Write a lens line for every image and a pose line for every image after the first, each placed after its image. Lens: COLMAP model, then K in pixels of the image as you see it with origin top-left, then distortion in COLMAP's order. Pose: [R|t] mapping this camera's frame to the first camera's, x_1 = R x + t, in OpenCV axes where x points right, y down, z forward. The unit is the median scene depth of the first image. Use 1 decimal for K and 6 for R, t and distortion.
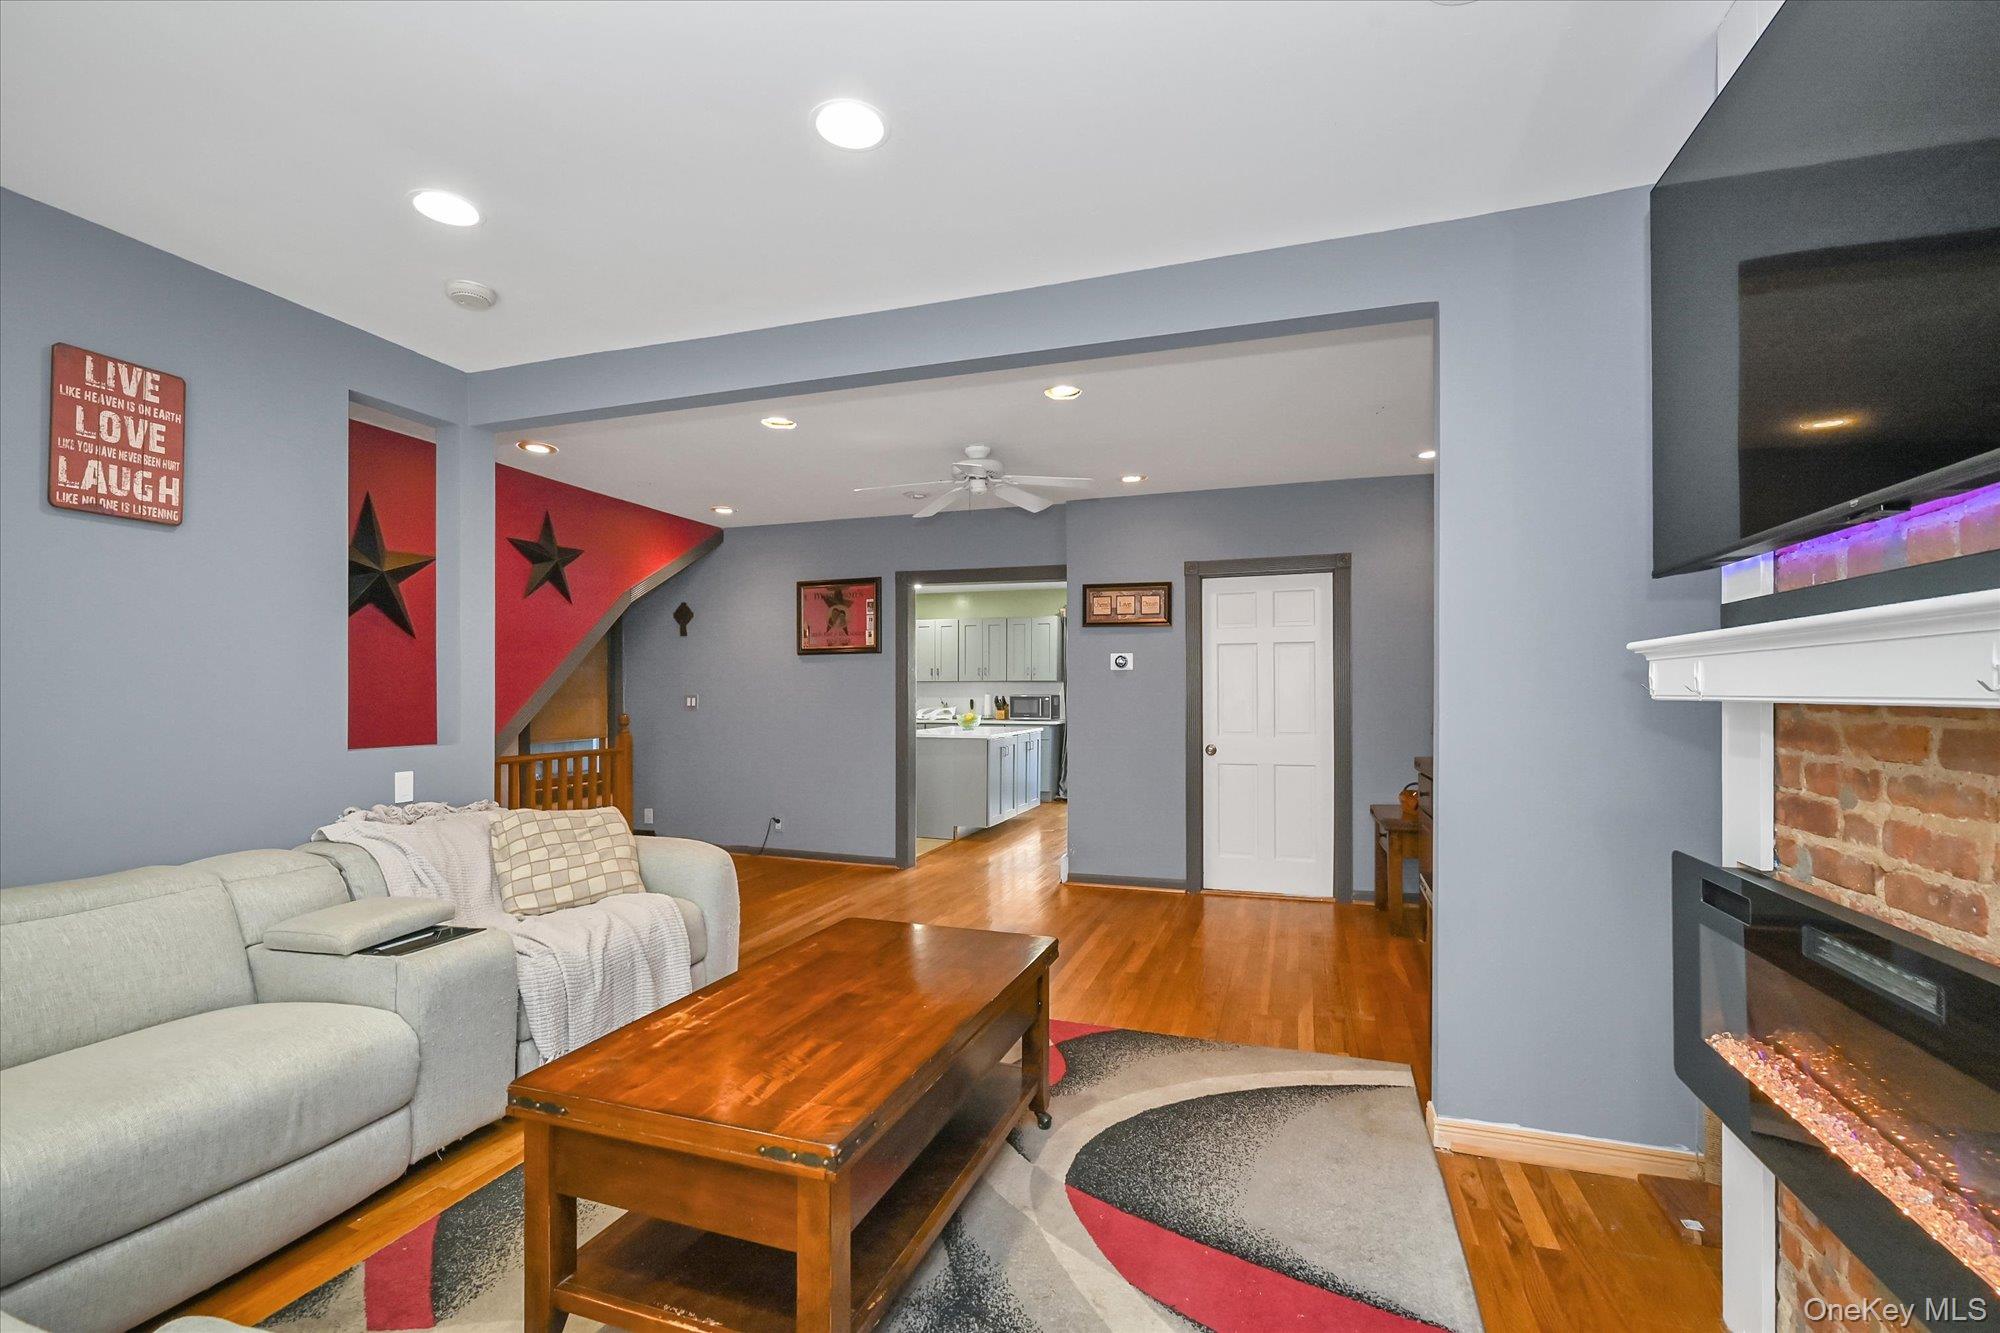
lens RADIAL K [[874.7, 0, 1002.8], [0, 874.7, 685.4], [0, 0, 1]] dist [-0.002974, 0.001730]
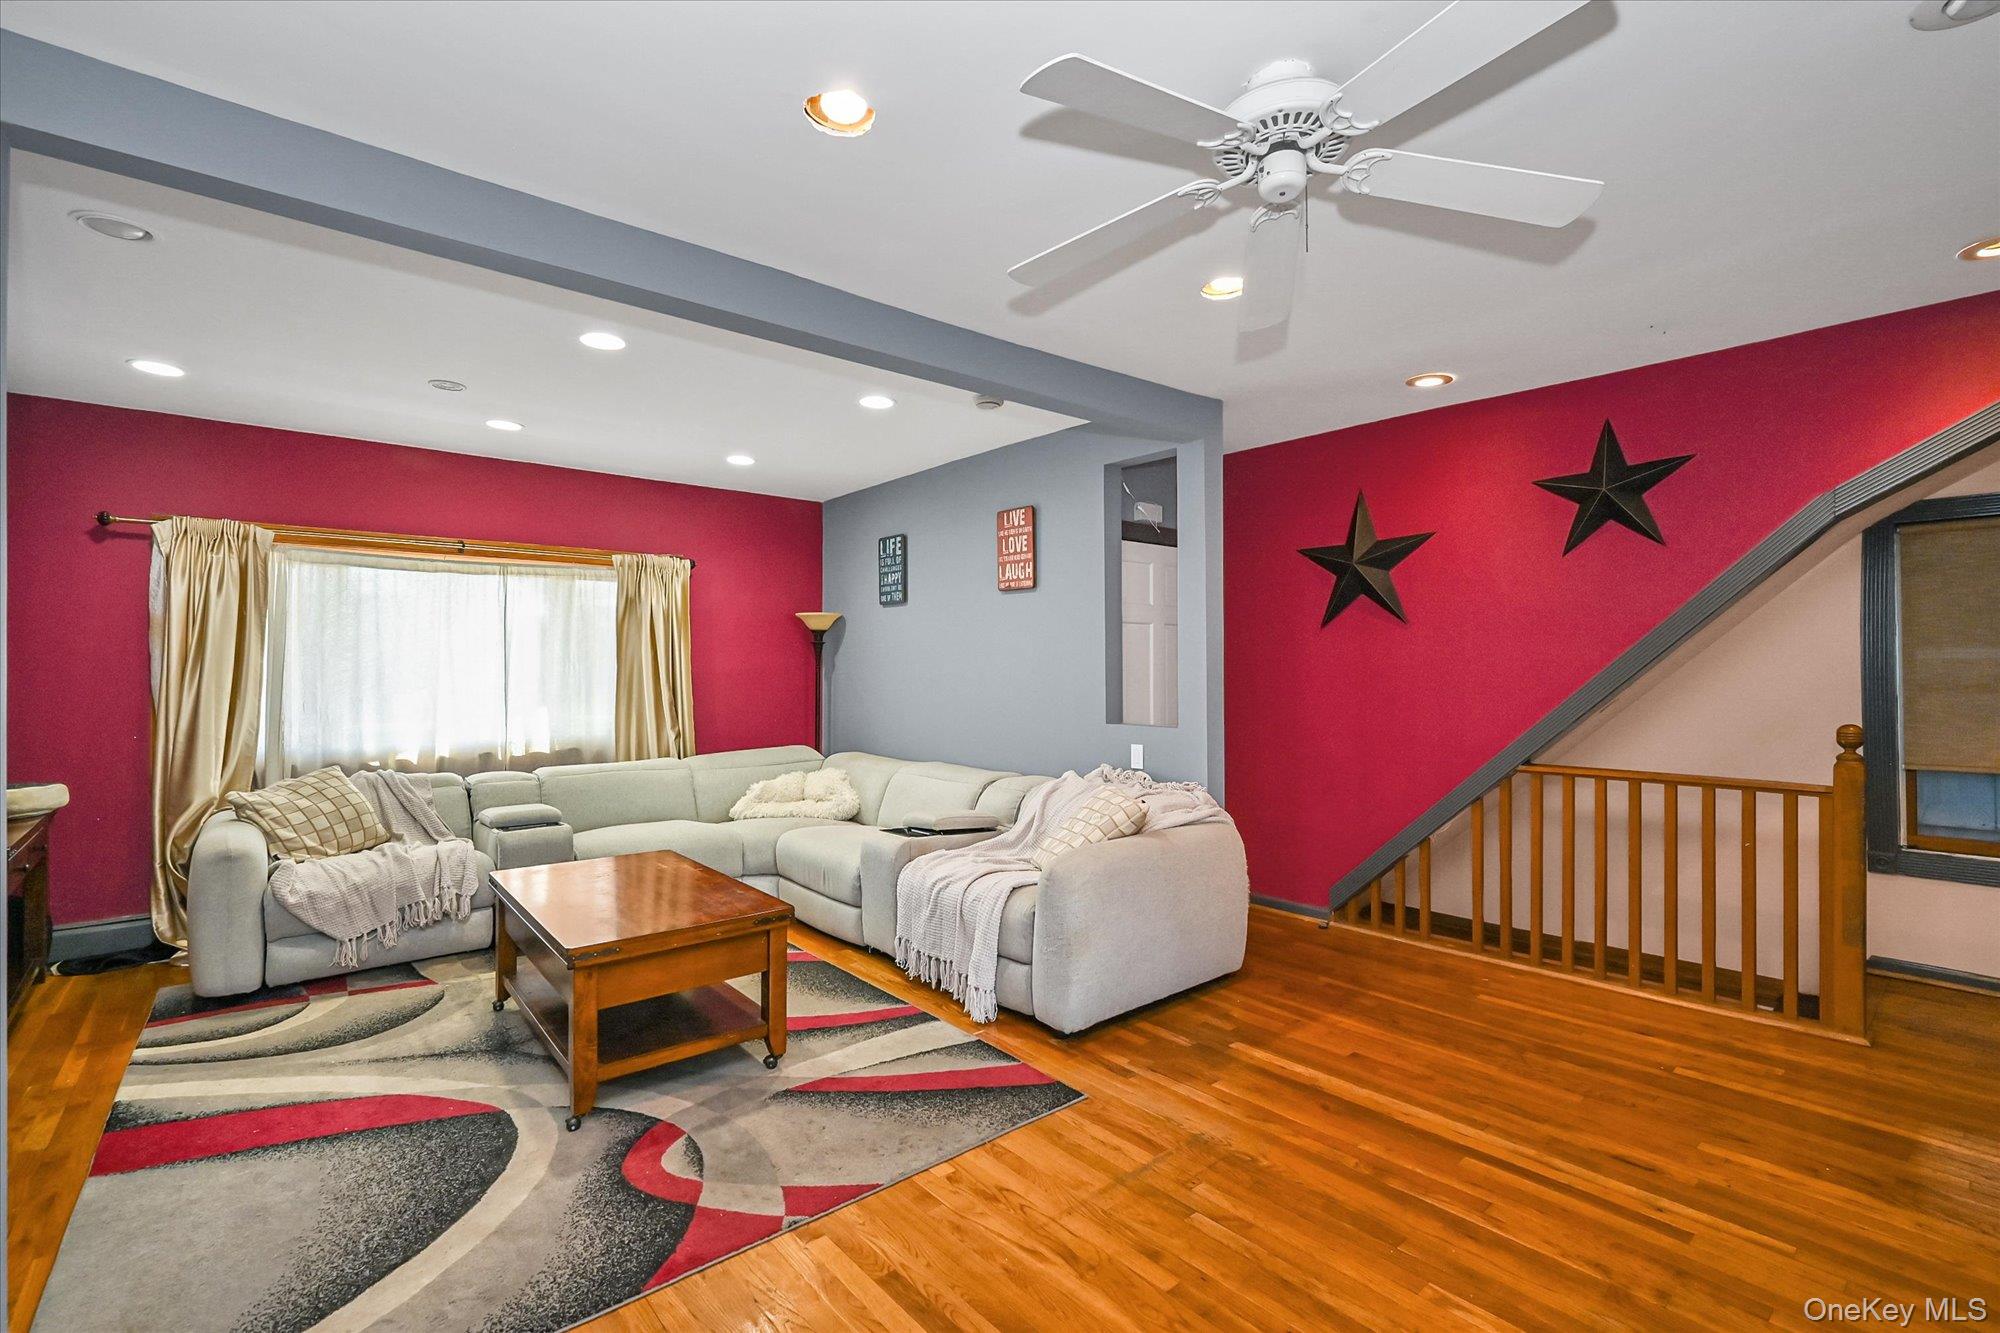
lens RADIAL K [[874.7, 0, 1005.4], [0, 874.7, 659.5], [0, 0, 1]] dist [-0.002974, 0.001730]
pose [[-0.507248, -0.003649, -0.861792, 0.642988], [0.012680, 0.999851, -0.011697, -0.015697], [0.861707, -0.016861, -0.507126, 1.885962]]
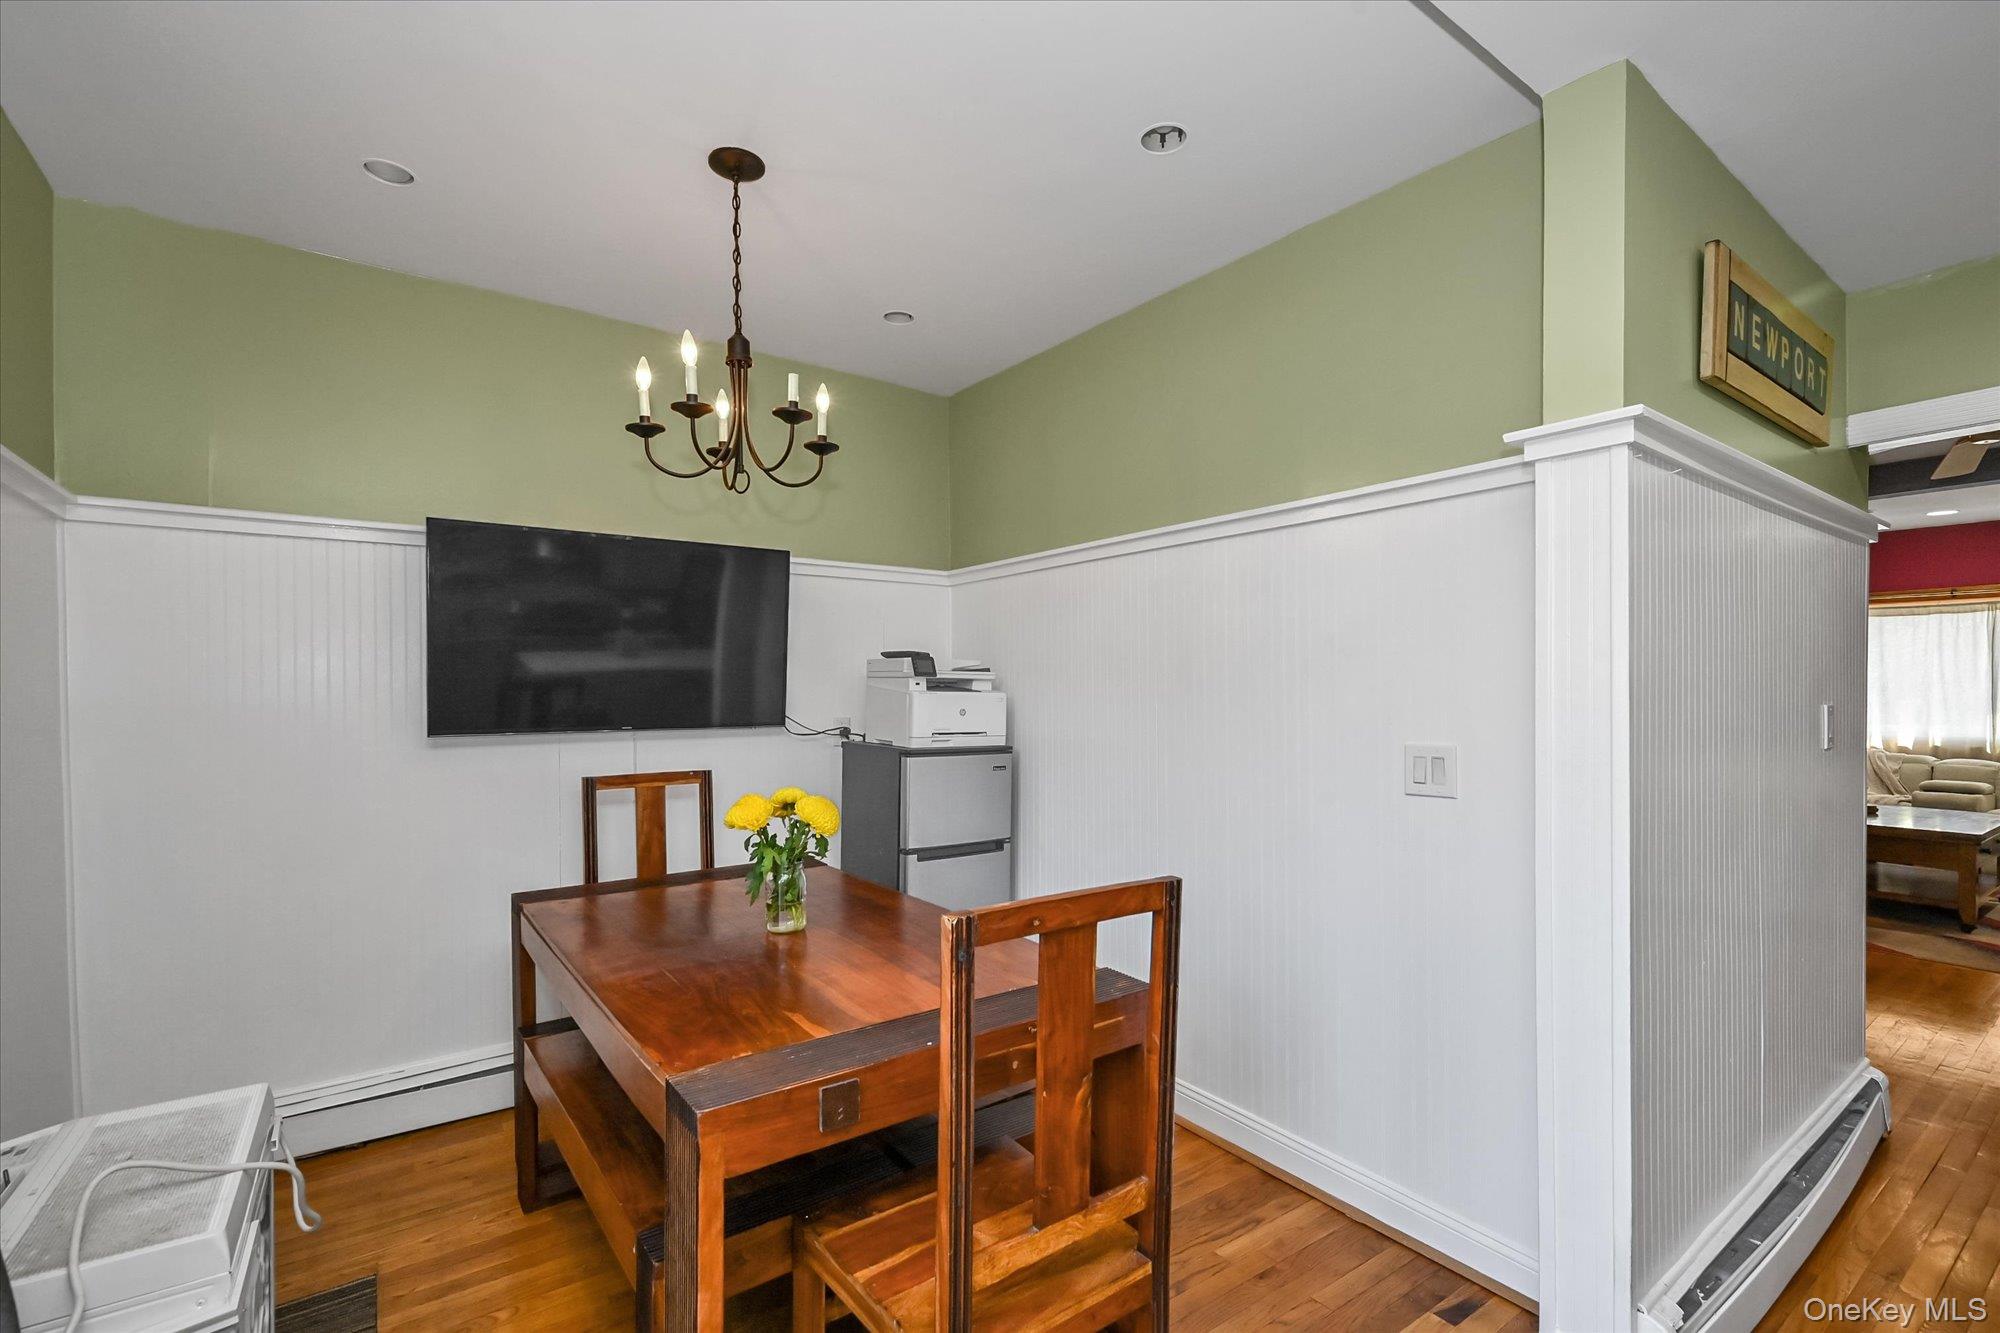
lens RADIAL K [[874.7, 0, 989.2], [0, 874.7, 702.4], [0, 0, 1]] dist [-0.002974, 0.001730]
pose [[-0.815437, 0.003476, 0.578835, 0.434234], [0.004435, 0.999990, 0.000244, 0.011225], [-0.578828, 0.002766, -0.815445, 3.686296]]
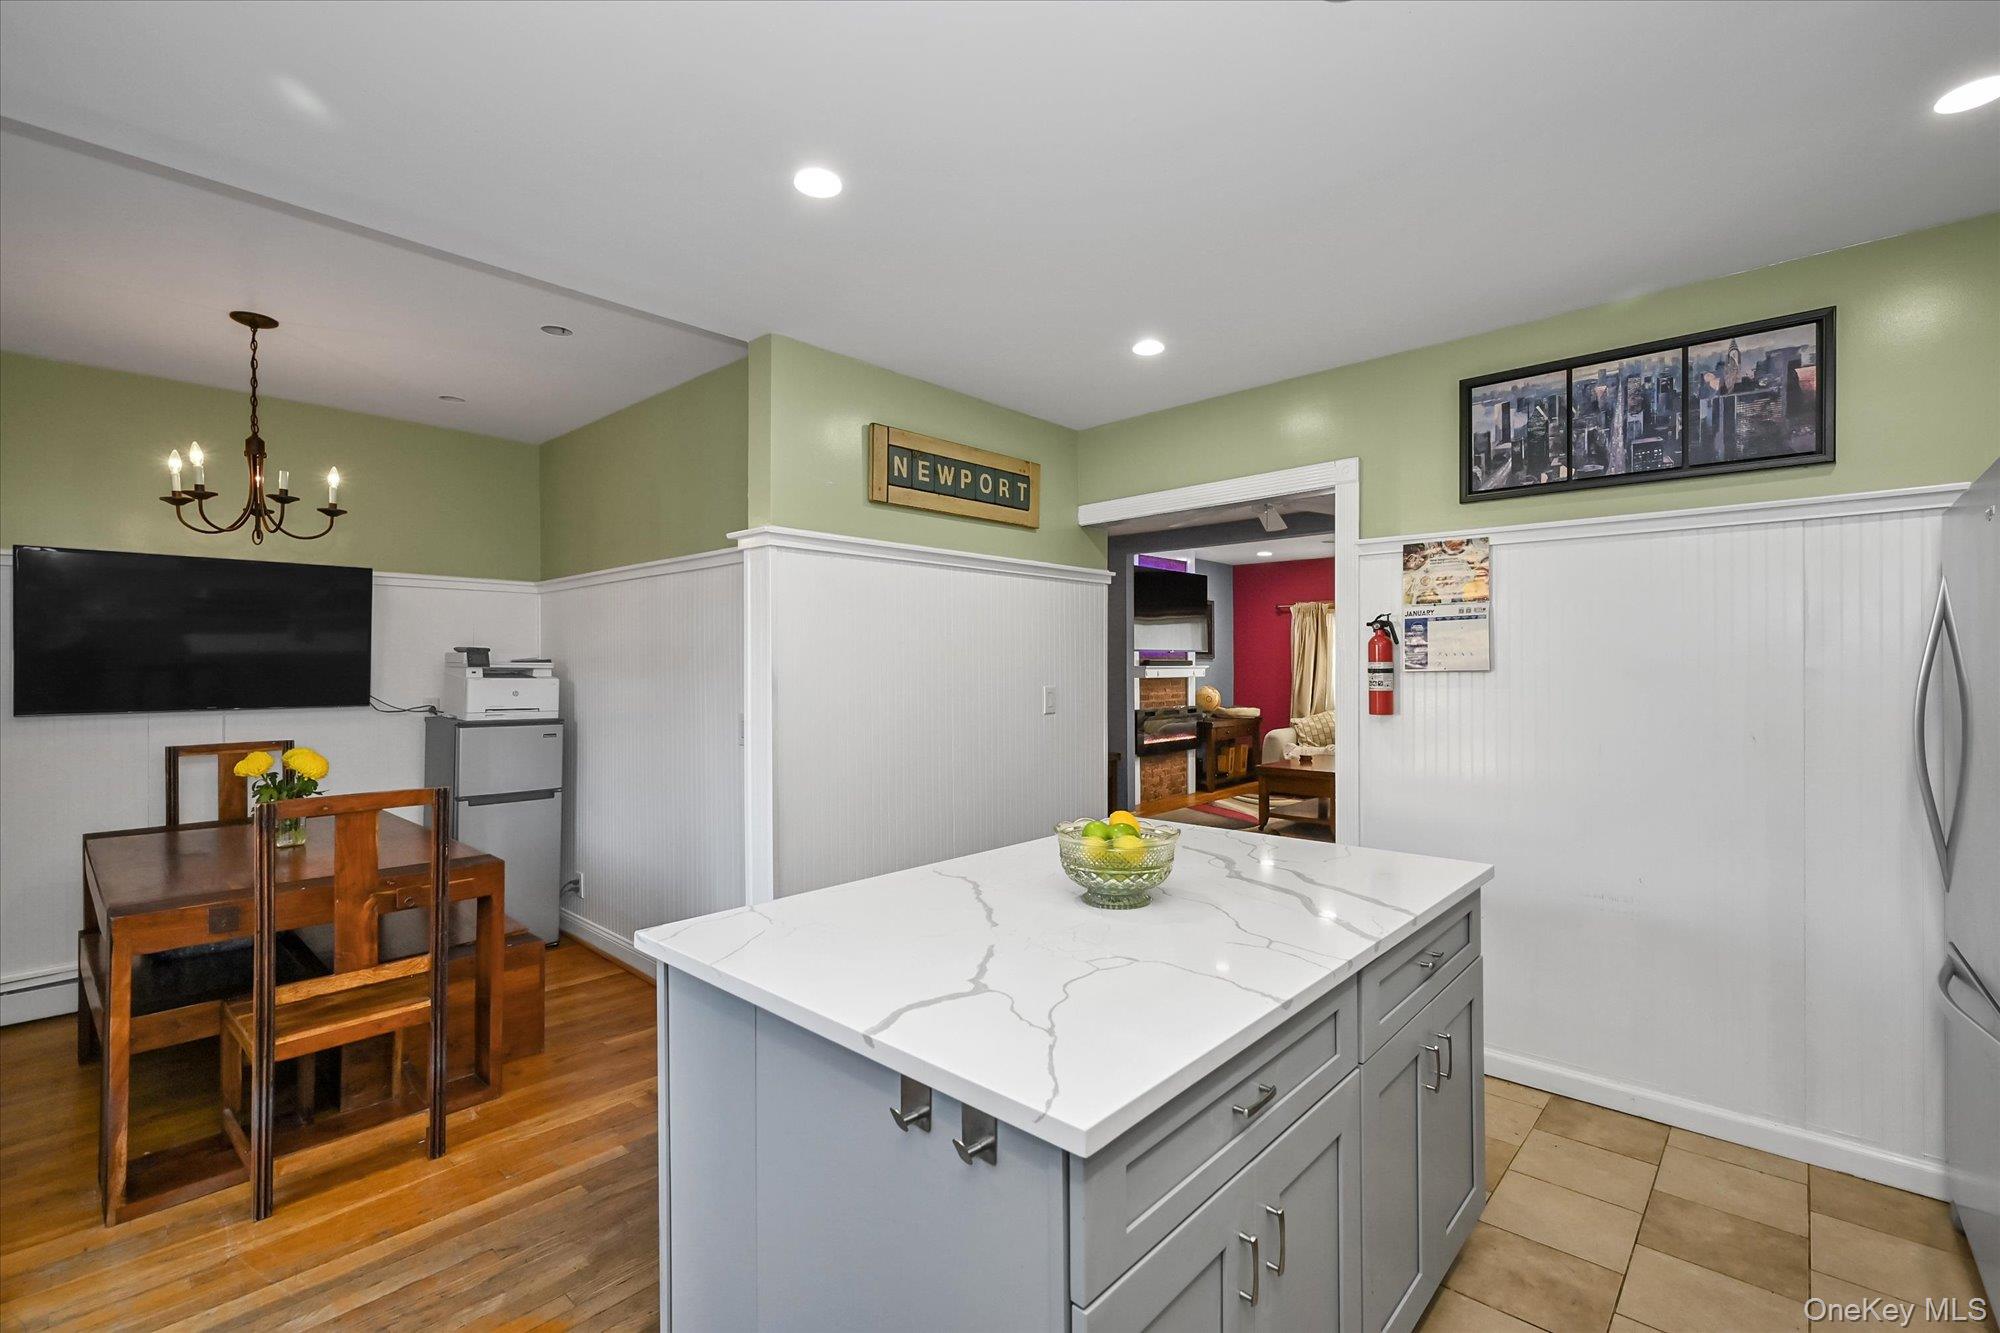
lens RADIAL K [[874.7, 0, 1000.6], [0, 874.7, 666.4], [0, 0, 1]] dist [-0.002974, 0.001730]
pose [[-0.913697, 0.010765, 0.406253, -0.334741], [0.006798, 0.999914, -0.011207, -0.001047], [-0.406338, -0.007478, -0.913692, 3.829933]]
